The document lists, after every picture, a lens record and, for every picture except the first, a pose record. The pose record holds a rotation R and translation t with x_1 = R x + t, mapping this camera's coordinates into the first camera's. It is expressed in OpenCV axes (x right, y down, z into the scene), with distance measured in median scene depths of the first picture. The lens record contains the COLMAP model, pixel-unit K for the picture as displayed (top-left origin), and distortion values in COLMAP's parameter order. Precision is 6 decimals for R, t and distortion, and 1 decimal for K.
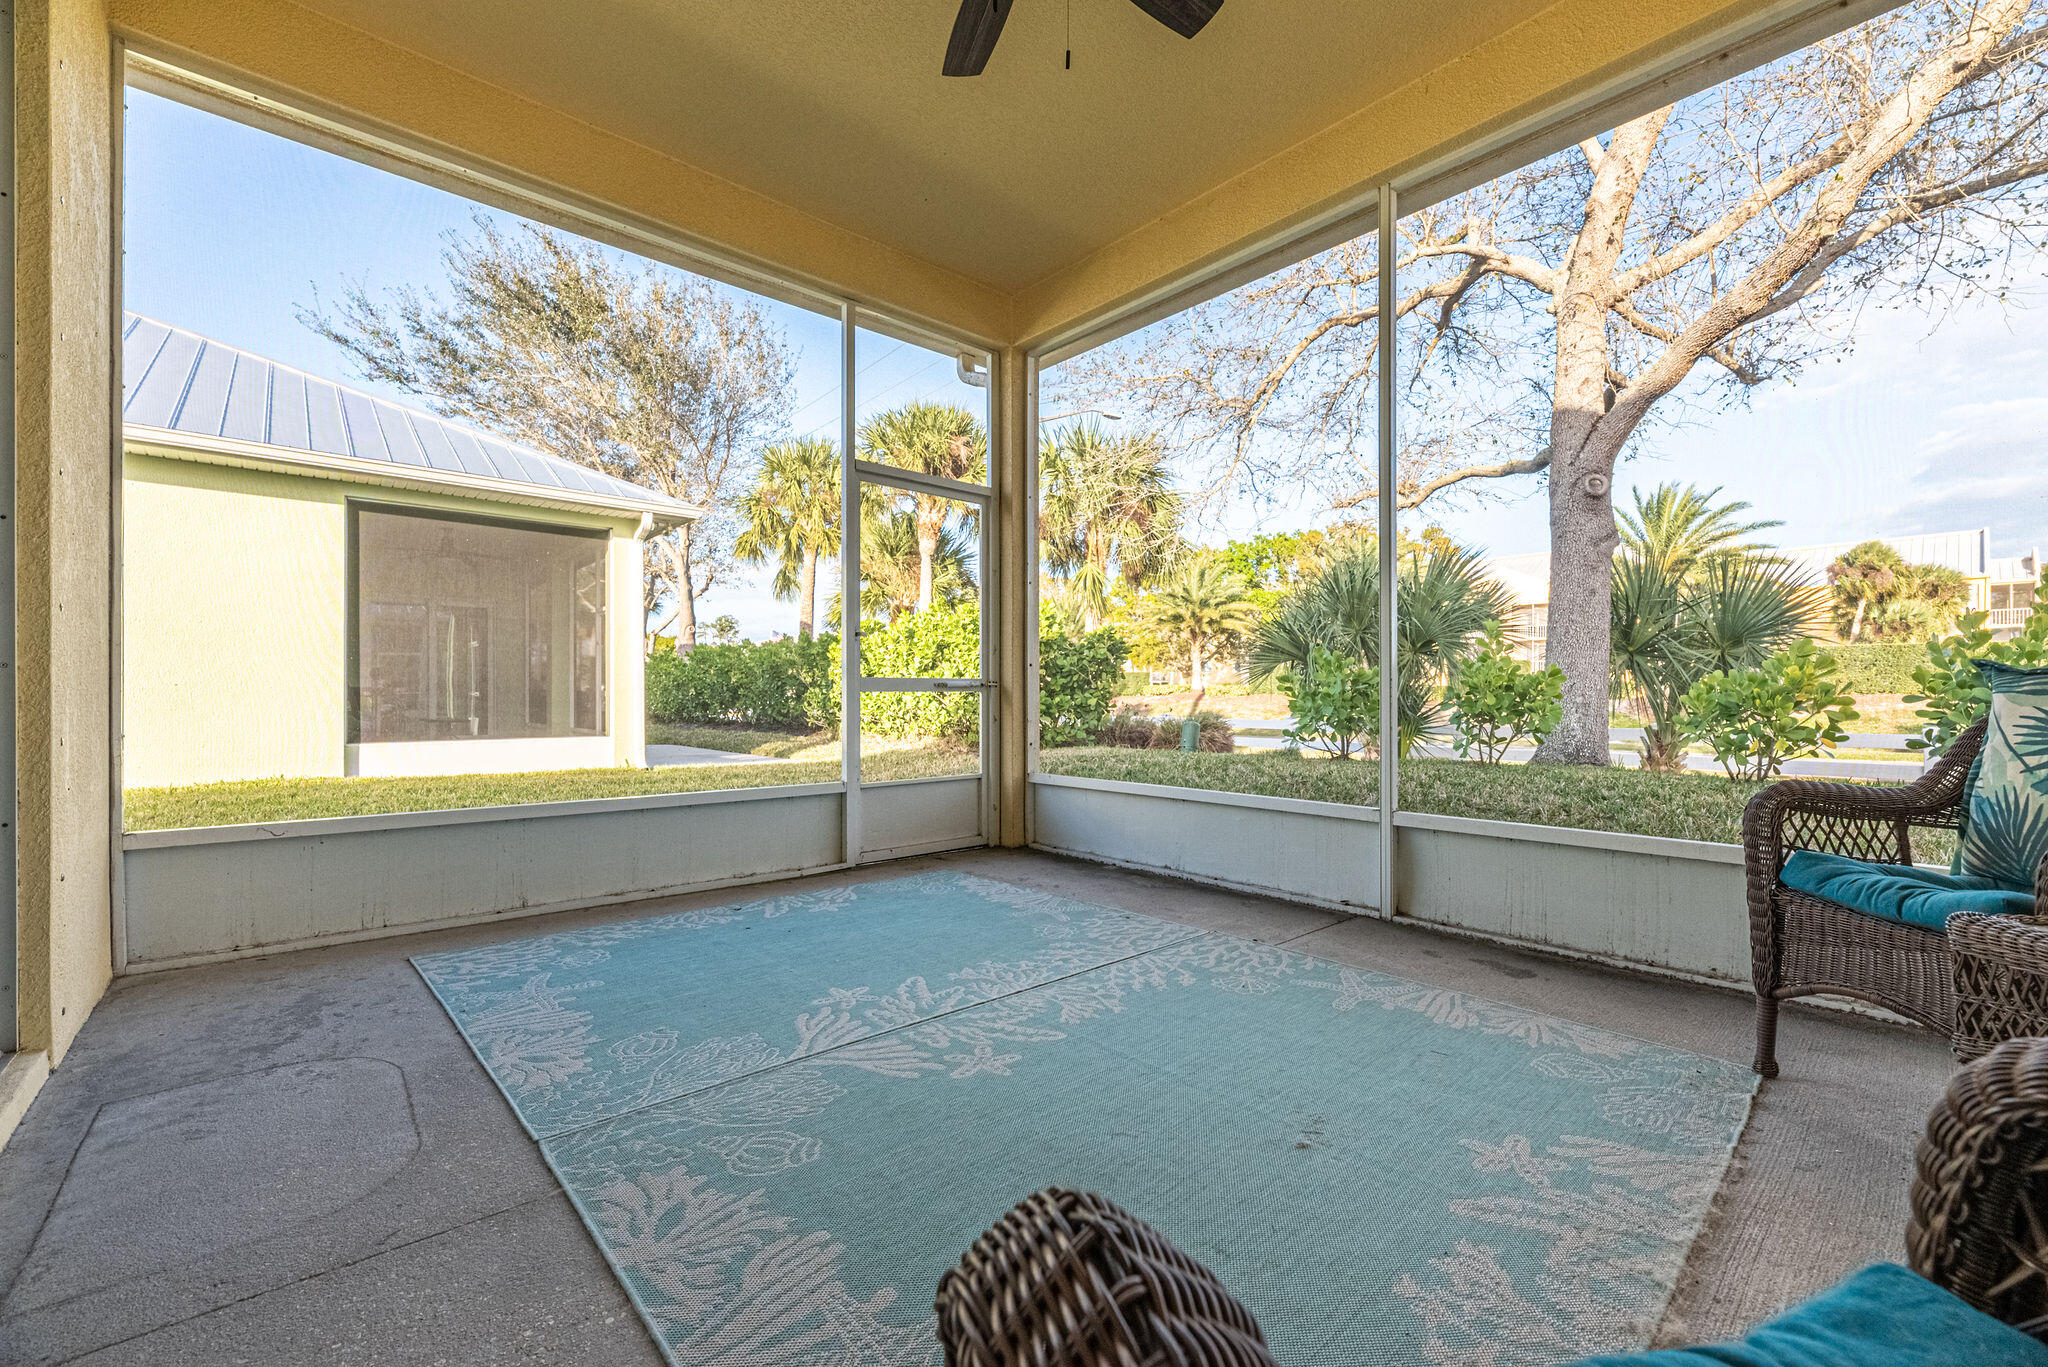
lens RADIAL K [[844.3, 0, 1020.1], [0, 844.3, 695.1], [0, 0, 1]] dist [-0.000496, 0.000341]
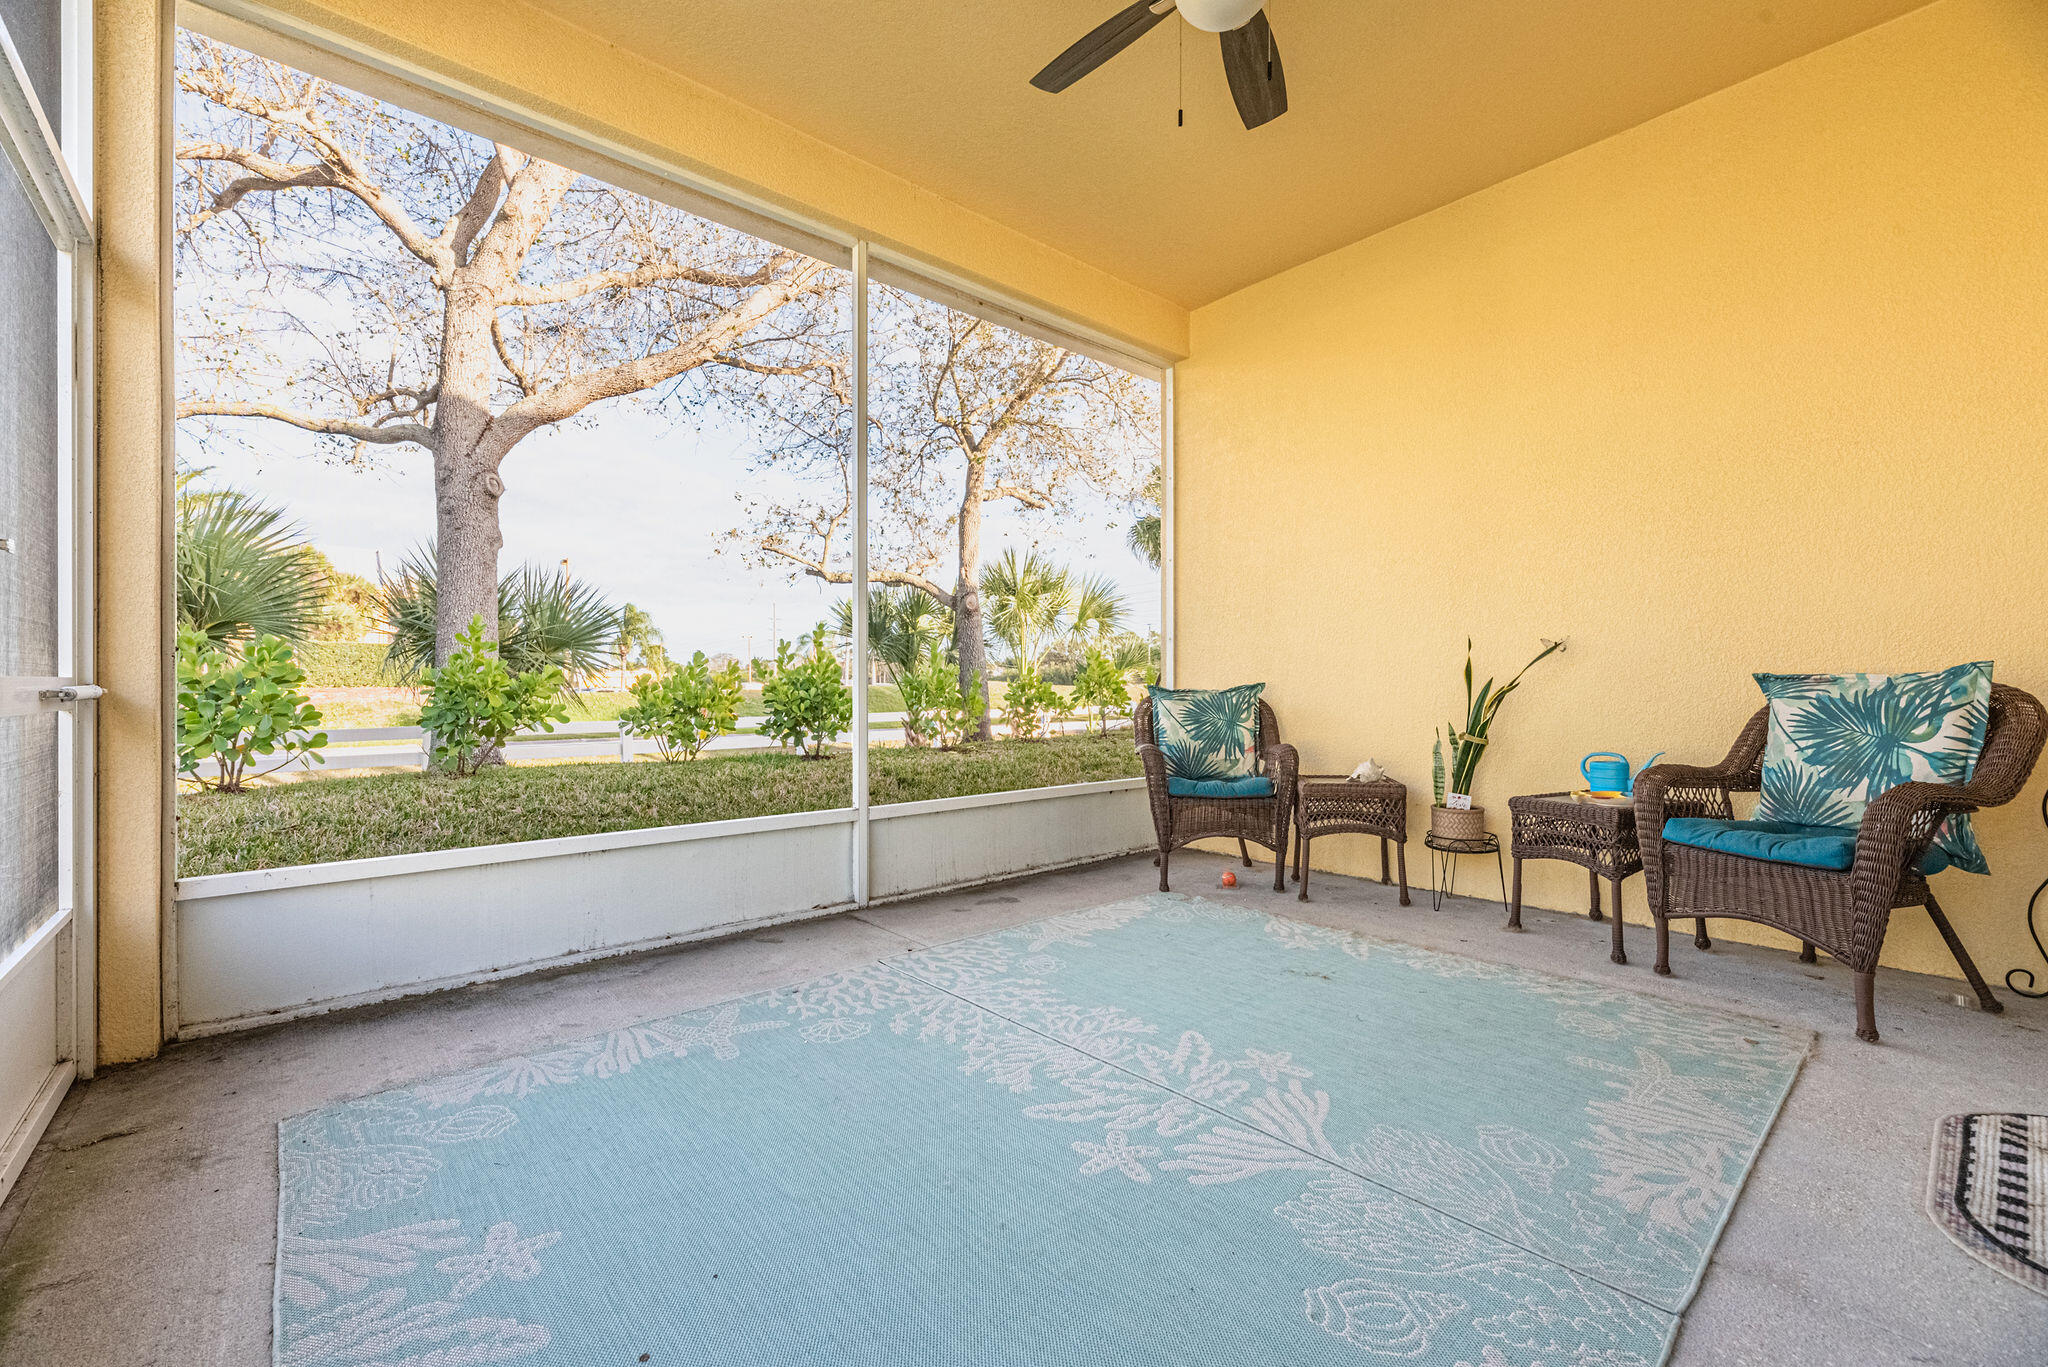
lens RADIAL K [[844.3, 0, 1021.4], [0, 844.3, 678.8], [0, 0, 1]] dist [-0.000496, 0.000341]
pose [[0.004616, 0.008044, 0.999957, -0.842809], [-0.000084, 0.999968, -0.008044, -0.029003], [-0.999989, -0.000047, 0.004616, 0.997386]]
